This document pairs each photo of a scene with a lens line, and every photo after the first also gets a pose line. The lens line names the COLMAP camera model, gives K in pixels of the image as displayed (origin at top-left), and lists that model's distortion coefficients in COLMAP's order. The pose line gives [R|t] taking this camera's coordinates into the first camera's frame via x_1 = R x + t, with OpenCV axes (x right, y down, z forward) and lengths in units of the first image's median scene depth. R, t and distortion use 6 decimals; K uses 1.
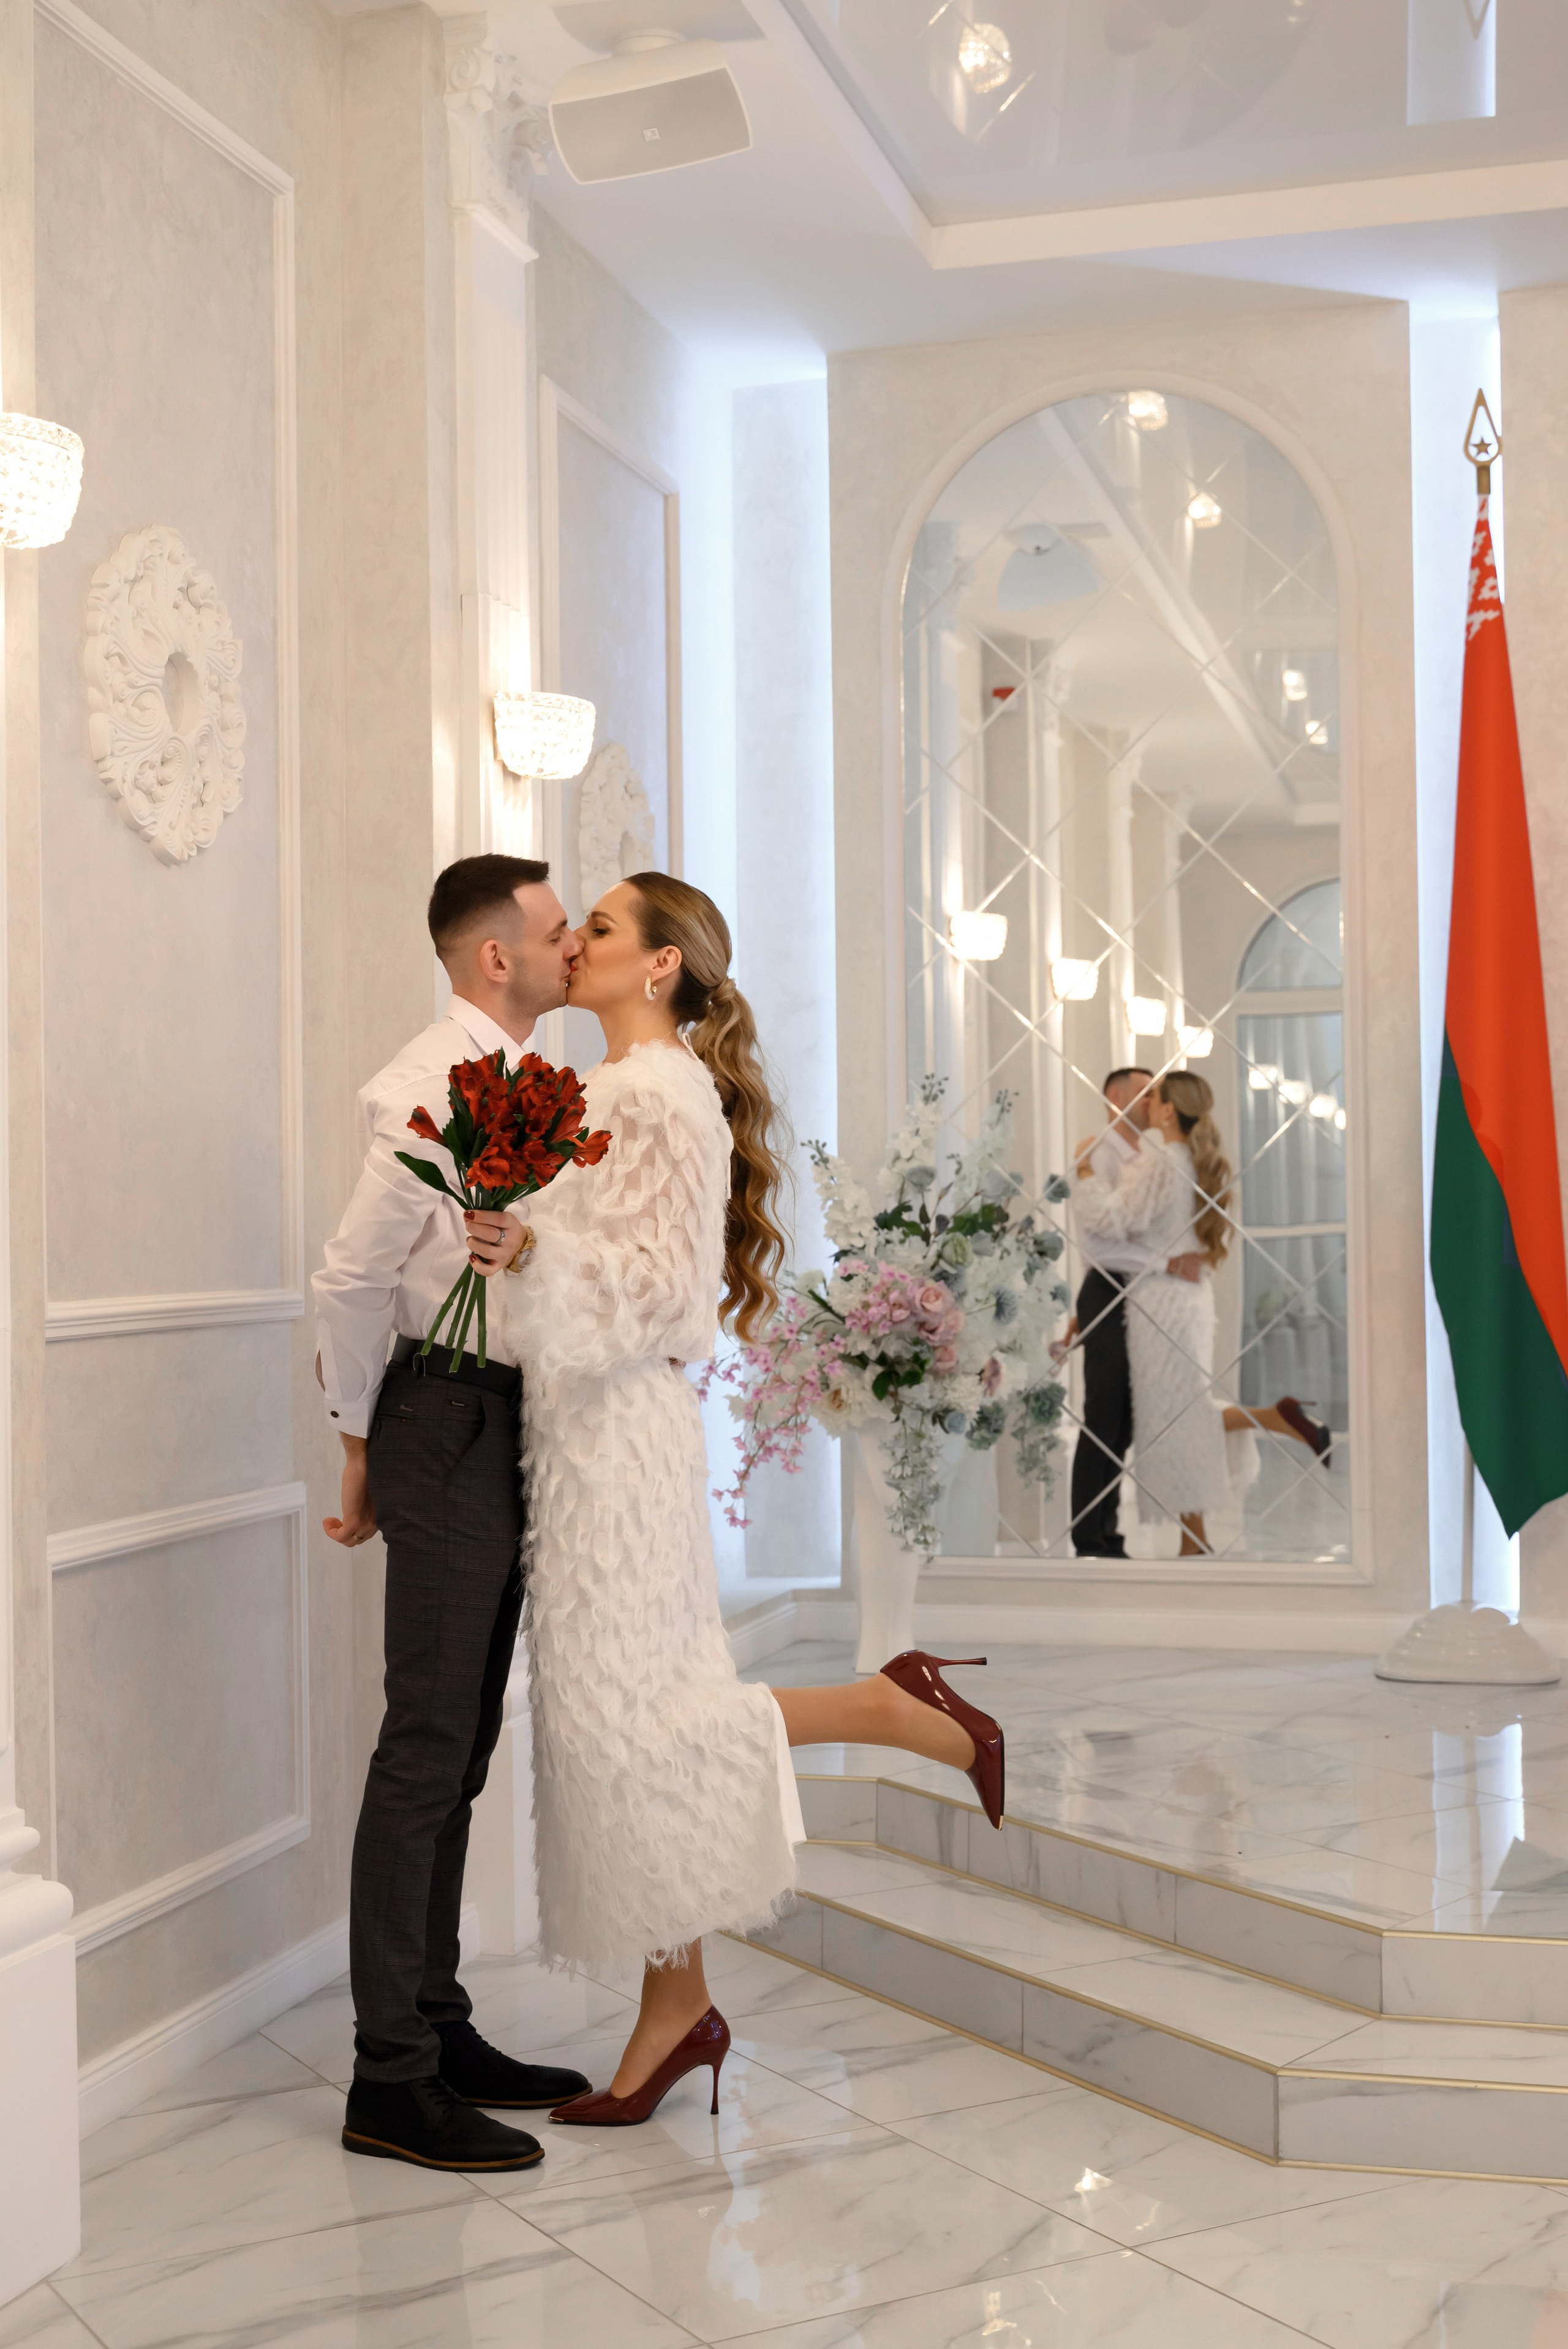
lens RADIAL K [[2883.0, 0, 784.0], [0, 2883.0, 1174.5], [0, 0, 1]] dist [-0.004309, -0.017997]
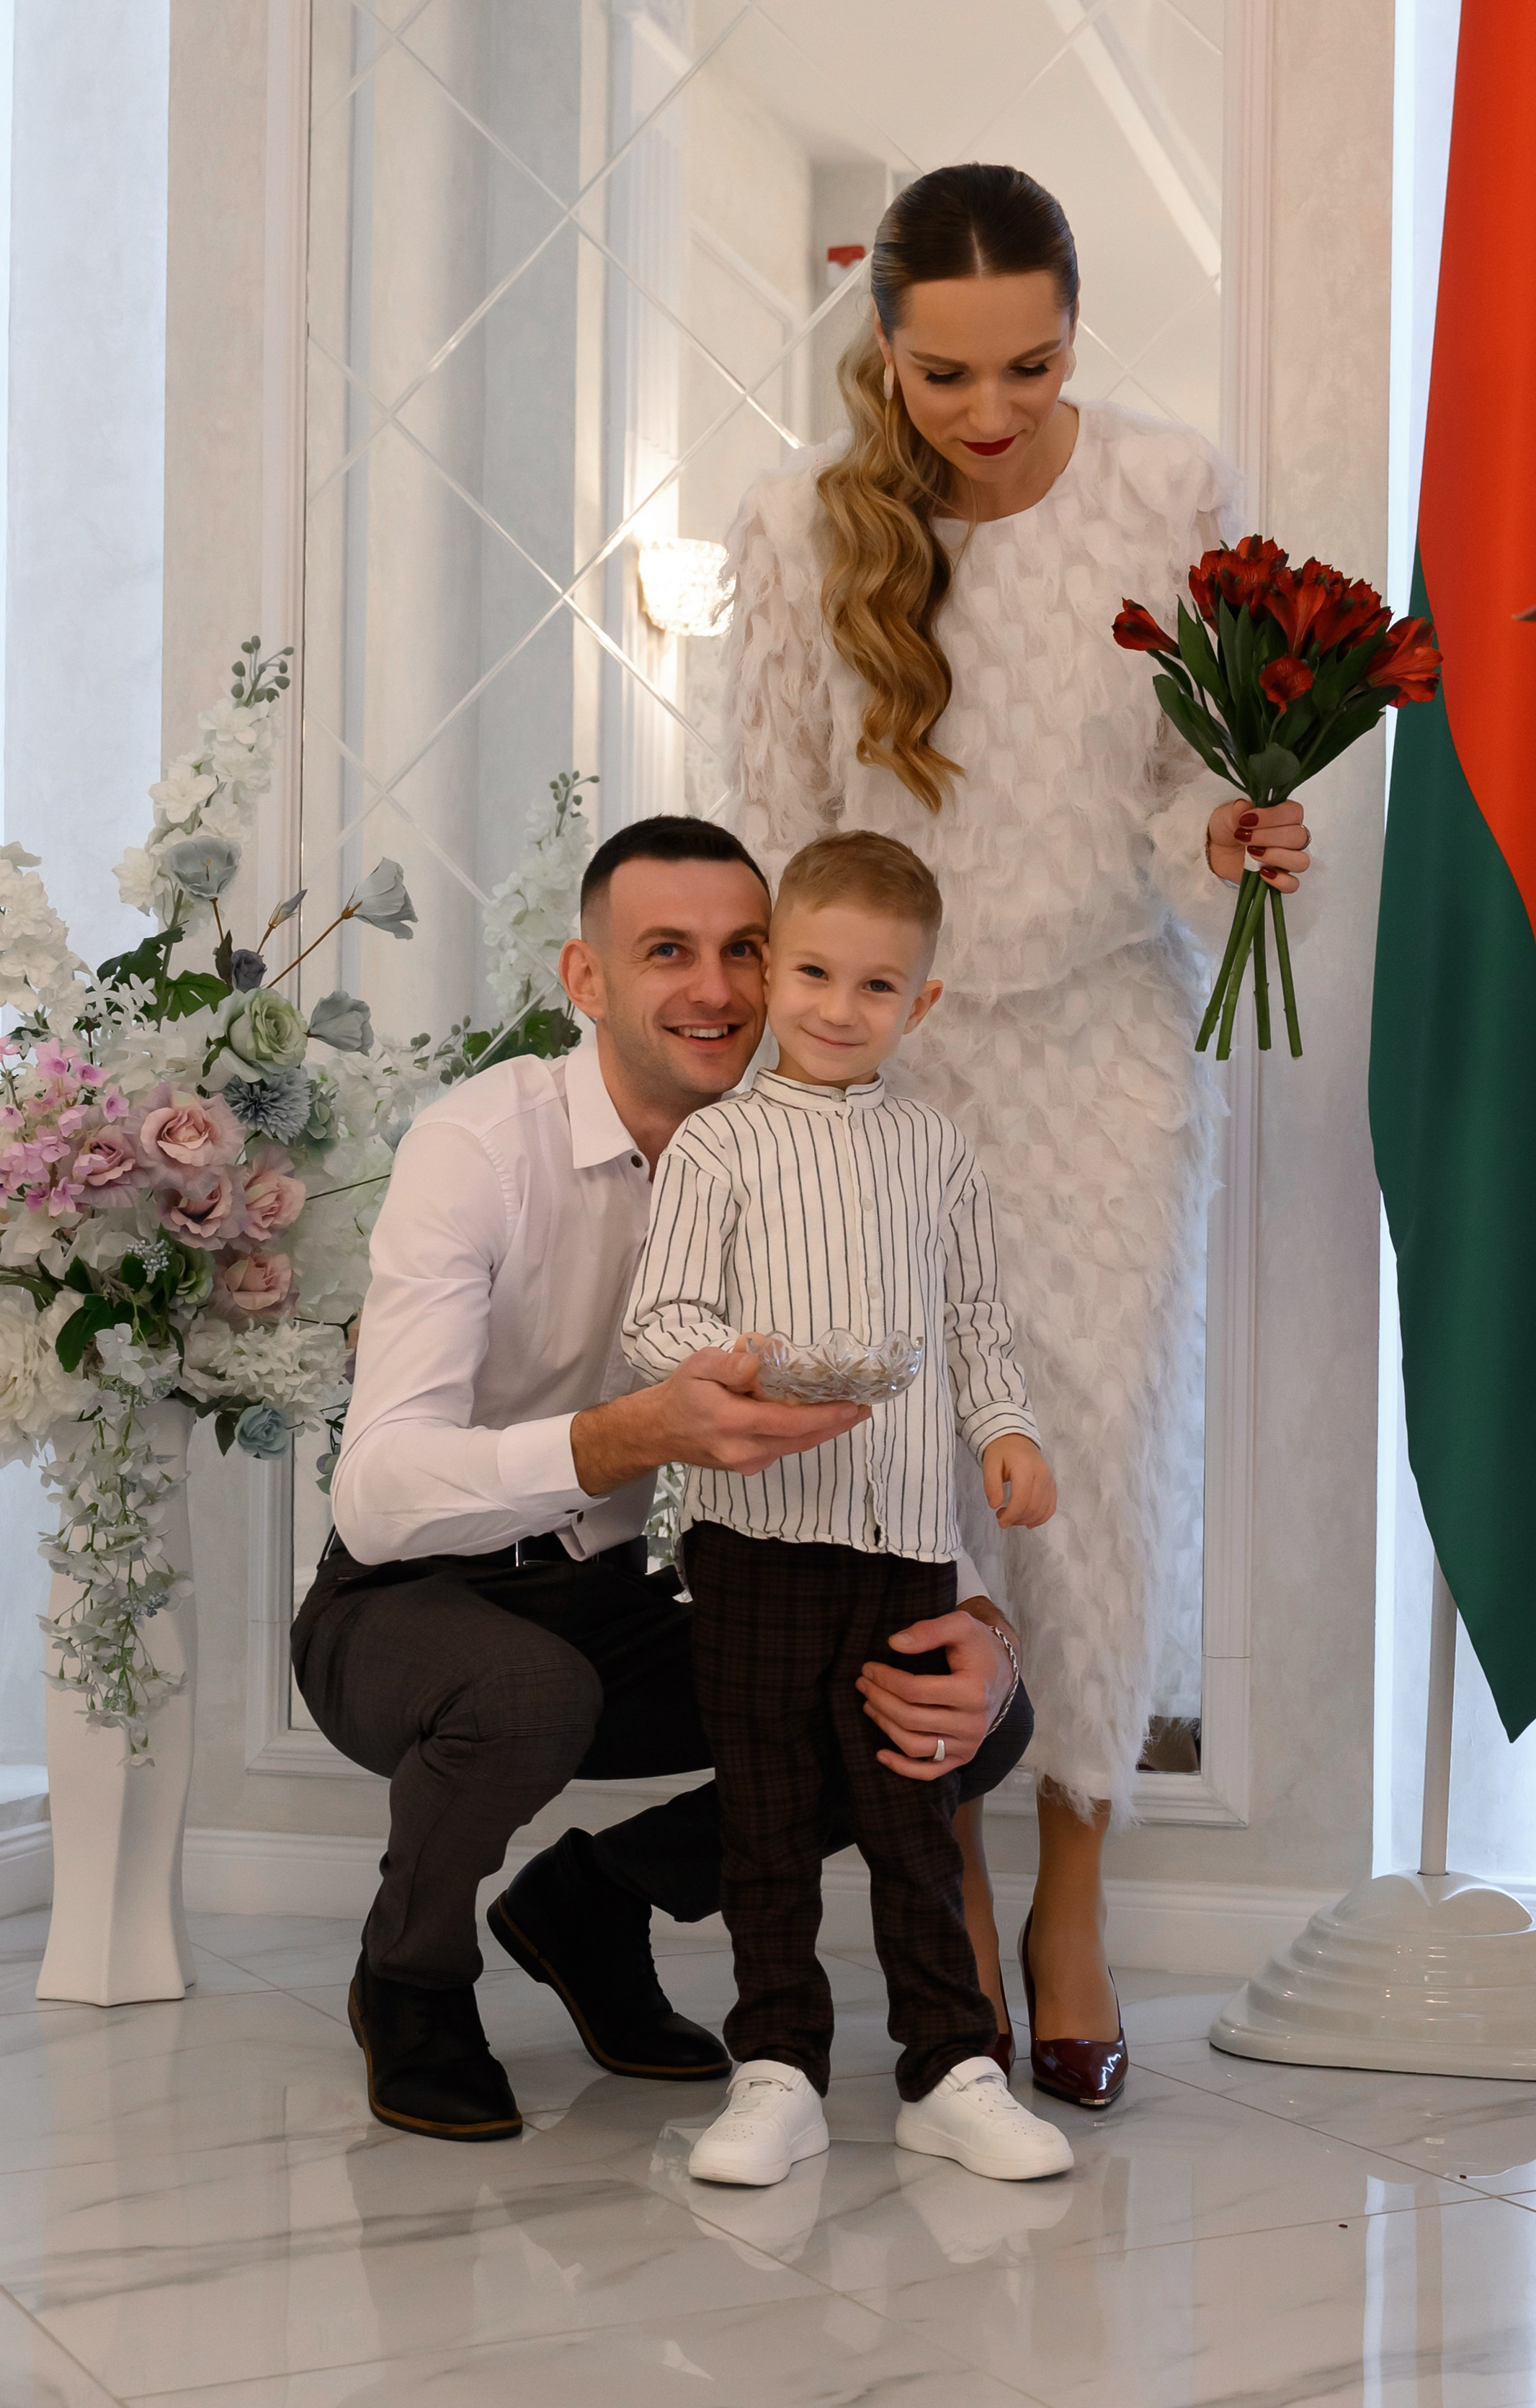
lens RADIAL K [[3446.8, 0, 769.5], [0, 3446.8, 1240.5], [0, 0, 1]] dist [0.002151, 0.009737]
pose [[0.999102, 0.027553, -0.032184, 0.154252], [-0.027162, 0.999553, 0.012523, 0.049659], [0.032515, -0.011637, 0.999403, 0.490698]]
